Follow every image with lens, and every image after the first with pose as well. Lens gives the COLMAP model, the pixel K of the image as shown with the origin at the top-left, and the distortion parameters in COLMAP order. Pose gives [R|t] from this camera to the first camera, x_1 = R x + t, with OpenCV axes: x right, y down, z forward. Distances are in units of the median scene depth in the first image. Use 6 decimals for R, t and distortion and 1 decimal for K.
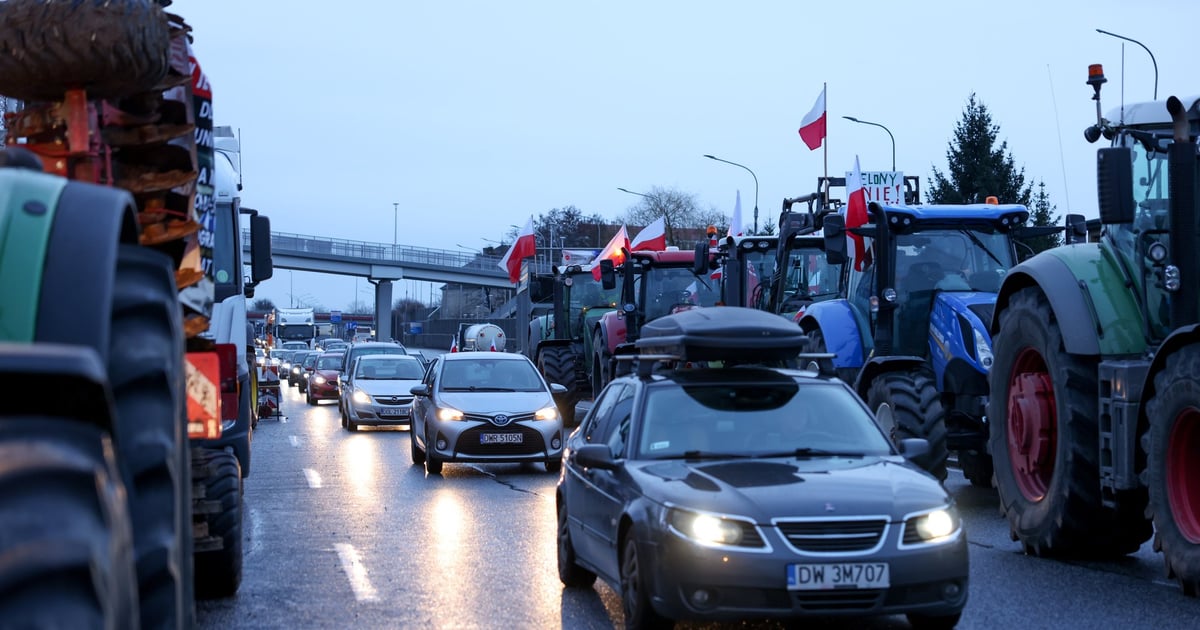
lens RADIAL K [[2310.8, 0, 600.0], [0, 2310.8, 315.0], [0, 0, 1]] dist [-0.013253, 0.002072]
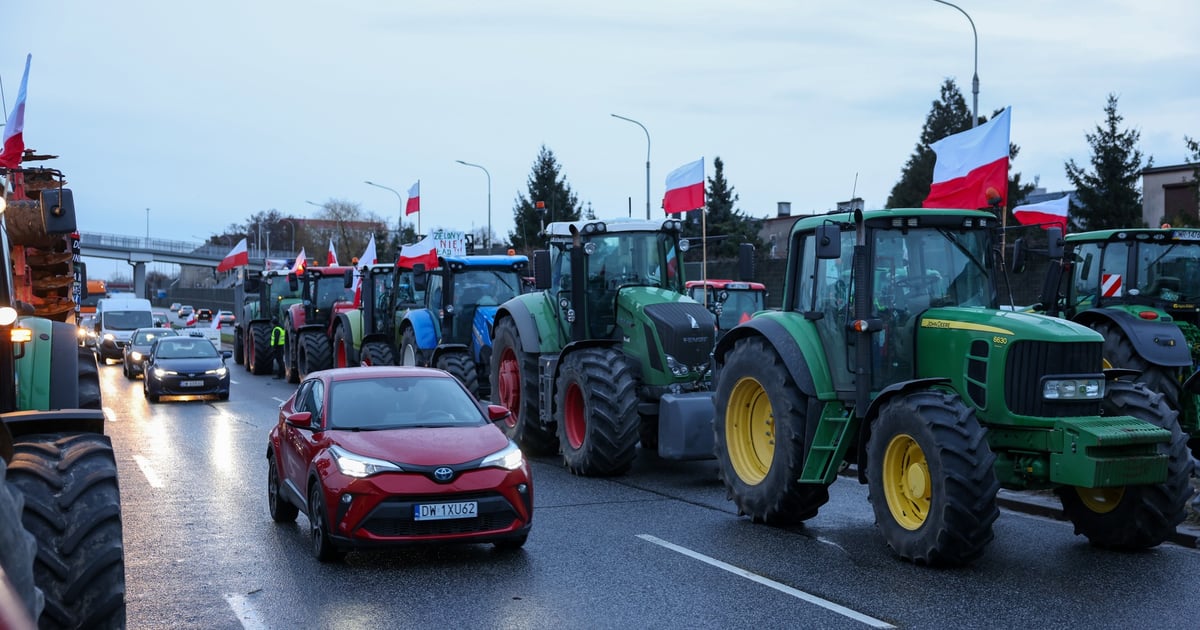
lens RADIAL K [[1617.6, 0, 600.0], [0, 1617.6, 315.0], [0, 0, 1]] dist [0.002039, 0.011057]
pose [[0.982820, -0.005160, 0.184495, 0.008423], [0.001262, 0.999774, 0.021238, -0.028608], [-0.184563, -0.020640, 0.982604, -0.235302]]
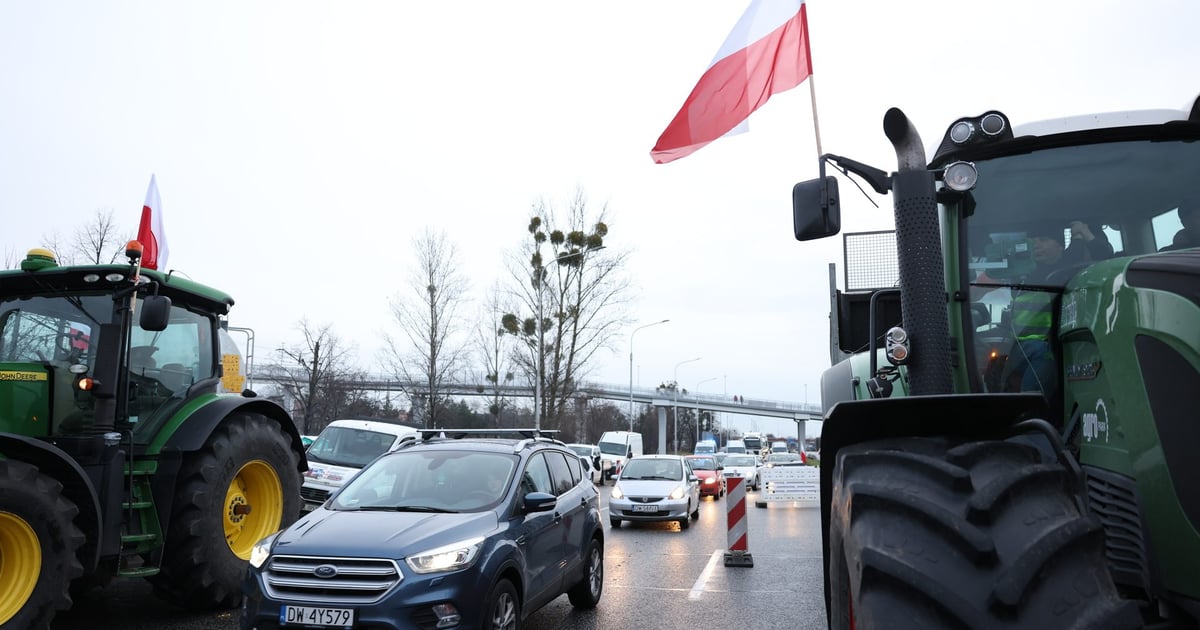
lens RADIAL K [[796.6, 0, 598.0], [0, 796.6, 312.8], [0, 0, 1]] dist [-0.002581, -0.001323]
pose [[0.935052, -0.055707, -0.350106, -0.026990], [-0.000607, 0.987324, -0.158719, 0.034109], [0.354510, 0.148623, 0.923165, 1.715451]]
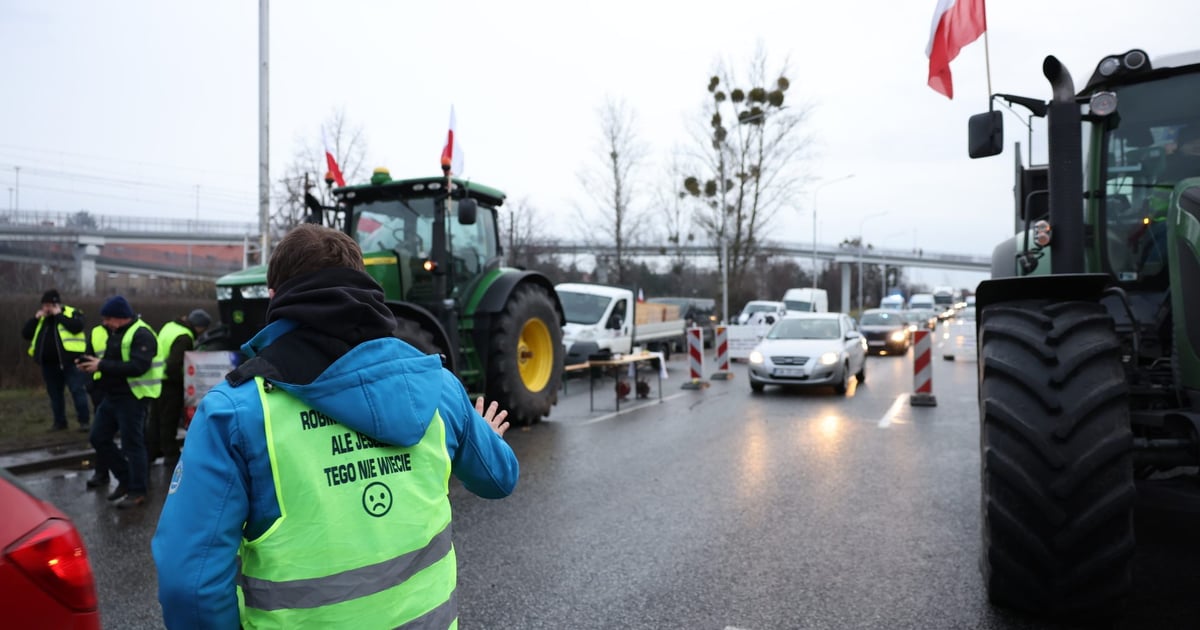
lens RADIAL K [[796.6, 0, 598.0], [0, 796.6, 312.8], [0, 0, 1]] dist [-0.002581, -0.001323]
pose [[0.834435, -0.001815, -0.551104, -0.008844], [0.012636, 0.999795, 0.015839, 0.032571], [0.550962, -0.020180, 0.834286, 1.630303]]
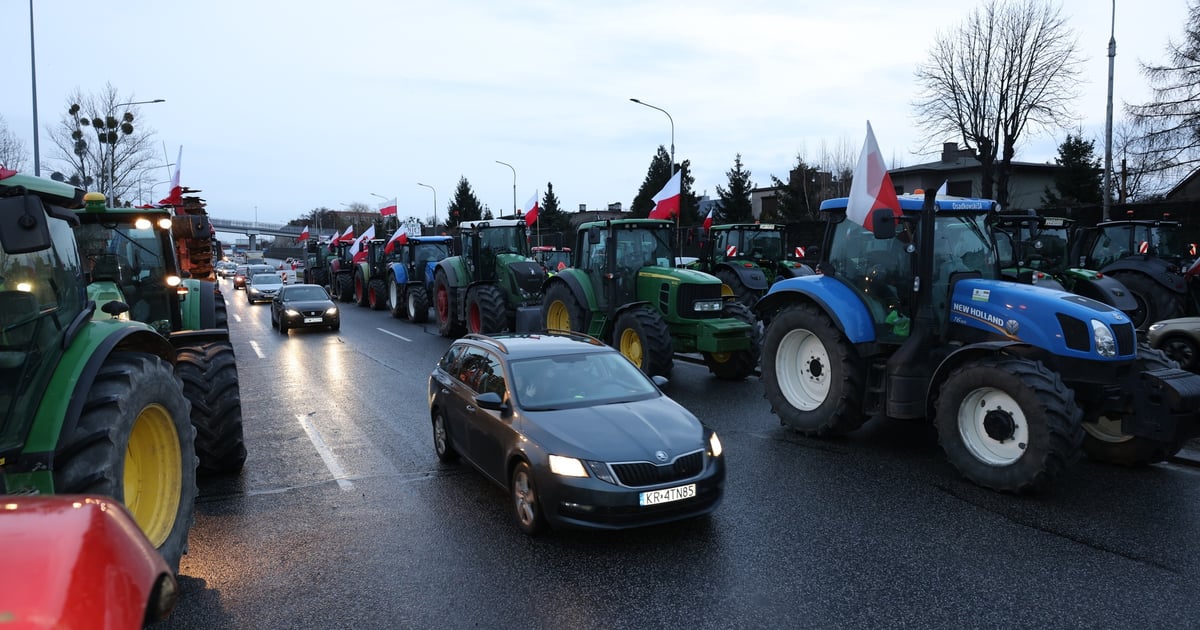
lens RADIAL K [[796.6, 0, 598.0], [0, 796.6, 312.8], [0, 0, 1]] dist [-0.002581, -0.001323]
pose [[0.950555, -0.034621, 0.308621, 0.013979], [0.007129, 0.995937, 0.089766, -0.038402], [-0.310475, -0.083127, 0.946940, -0.246164]]
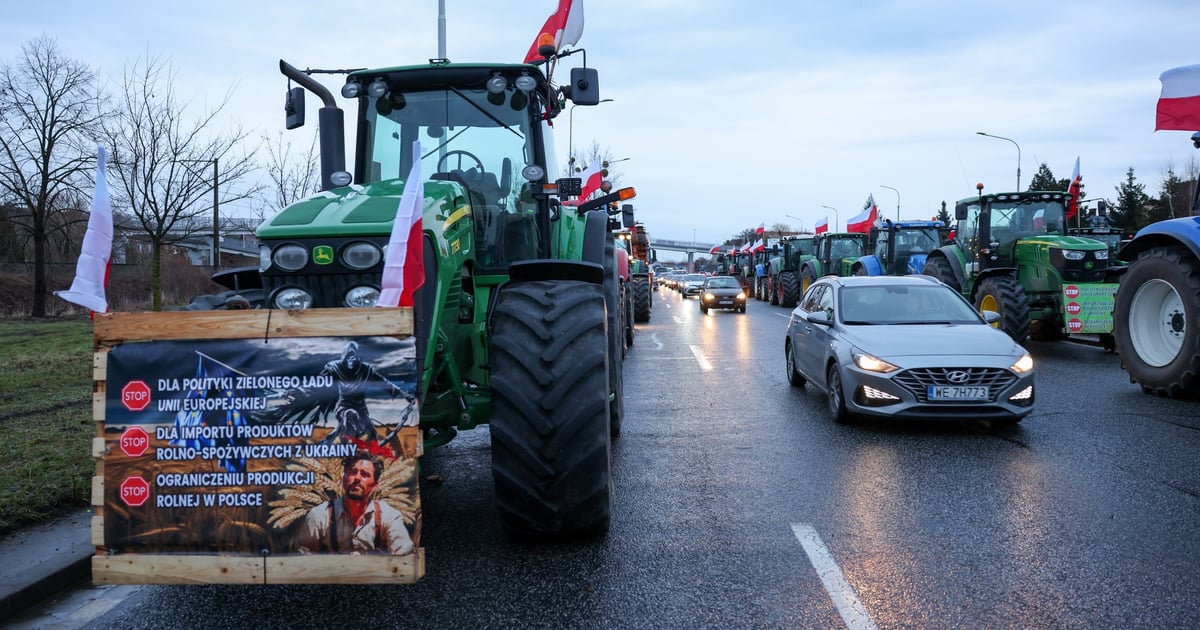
lens RADIAL K [[796.6, 0, 598.0], [0, 796.6, 312.8], [0, 0, 1]] dist [-0.002581, -0.001323]
pose [[0.977179, 0.007268, -0.212291, 0.129781], [0.006094, 0.998044, 0.062221, -0.011916], [0.212328, -0.062095, 0.975224, -0.912061]]
